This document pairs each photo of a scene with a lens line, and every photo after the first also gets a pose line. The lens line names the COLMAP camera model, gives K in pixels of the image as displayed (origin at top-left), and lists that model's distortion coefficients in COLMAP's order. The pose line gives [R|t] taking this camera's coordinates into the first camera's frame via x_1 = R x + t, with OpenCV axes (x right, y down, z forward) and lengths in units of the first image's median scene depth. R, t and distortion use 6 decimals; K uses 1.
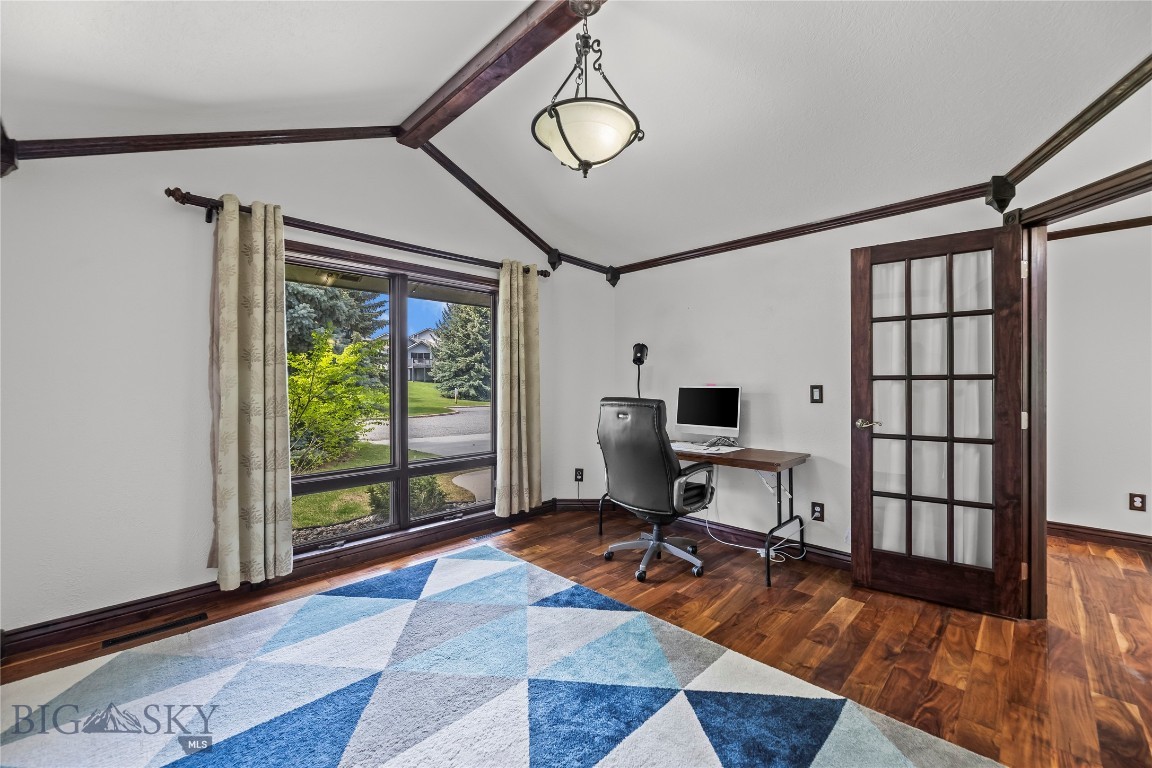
lens RADIAL K [[464.8, 0, 576.0], [0, 464.8, 384.0], [0, 0, 1]] dist [0.002064, 0.000265]
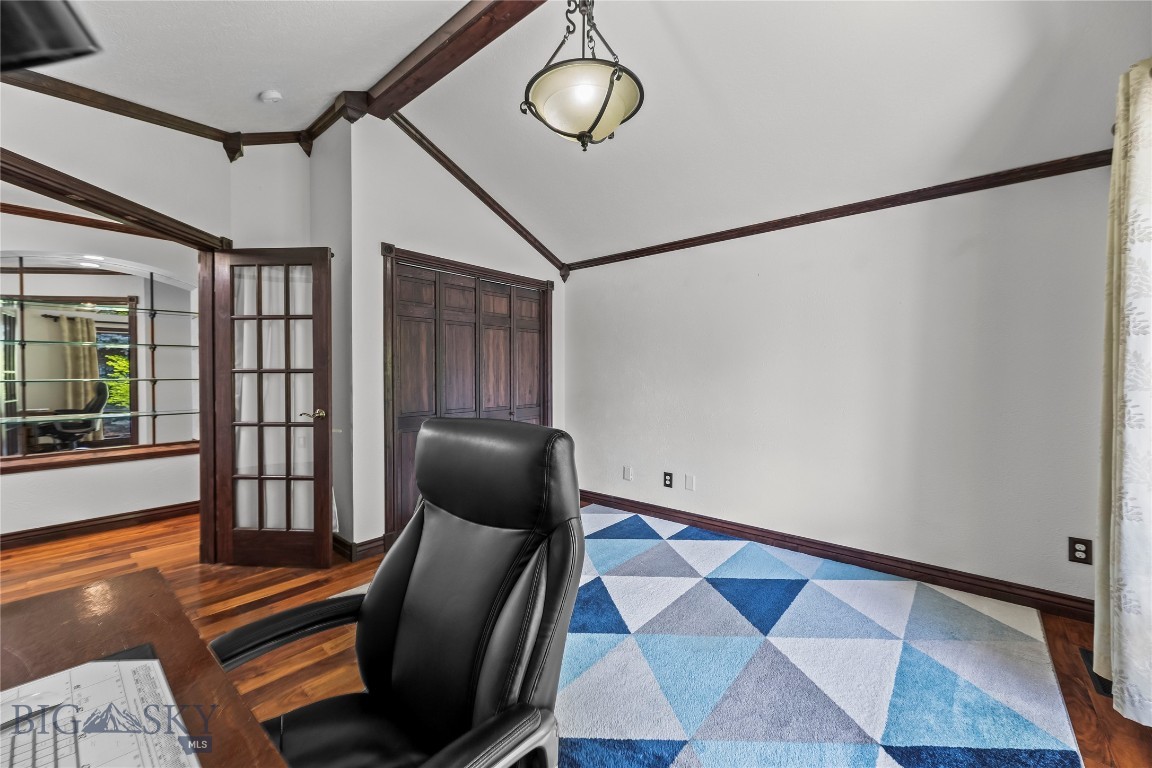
lens RADIAL K [[452.1, 0, 577.7], [0, 452.1, 376.0], [0, 0, 1]] dist [0.001815, 0.000346]
pose [[-0.996480, 0.000010, -0.083828, 0.095071], [-0.000272, 0.999994, 0.003350, -0.002983], [0.083827, 0.003361, -0.996475, 1.670007]]
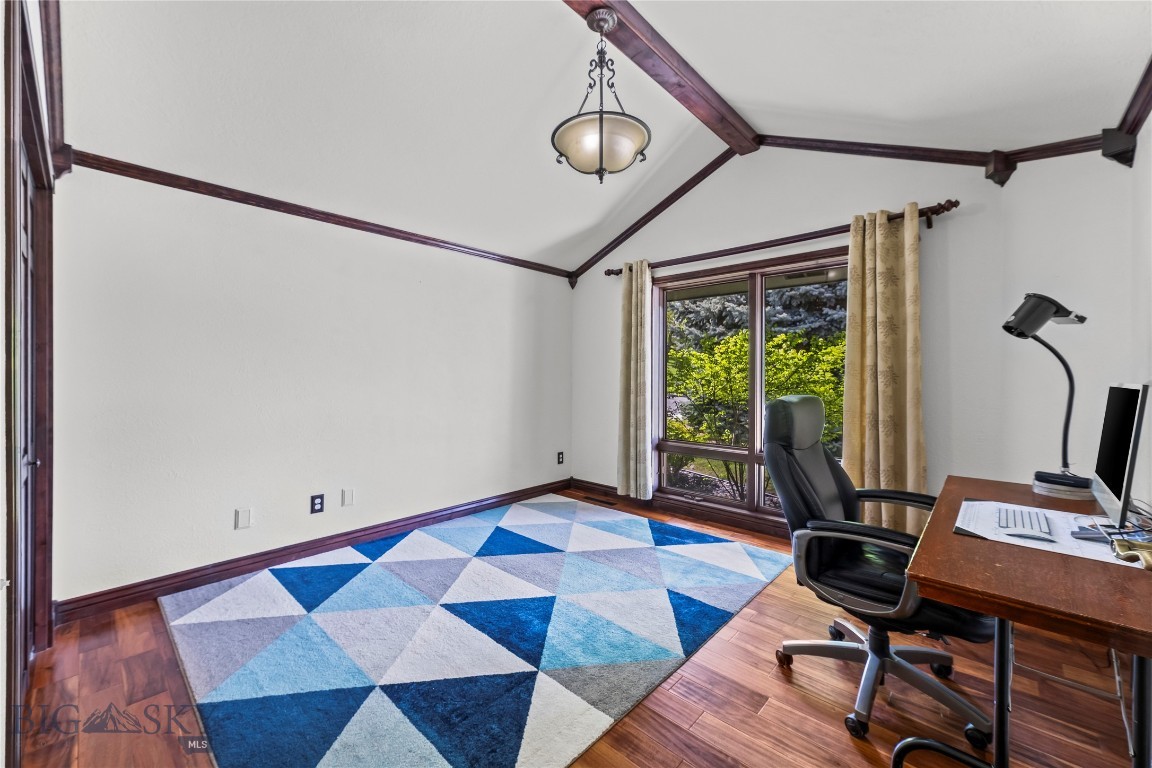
lens RADIAL K [[452.1, 0, 577.7], [0, 452.1, 376.0], [0, 0, 1]] dist [0.001815, 0.000346]
pose [[0.043209, 0.003685, -0.999059, 0.947873], [-0.002684, 0.999990, 0.003572, -0.001088], [0.999062, 0.002527, 0.043218, 0.800874]]
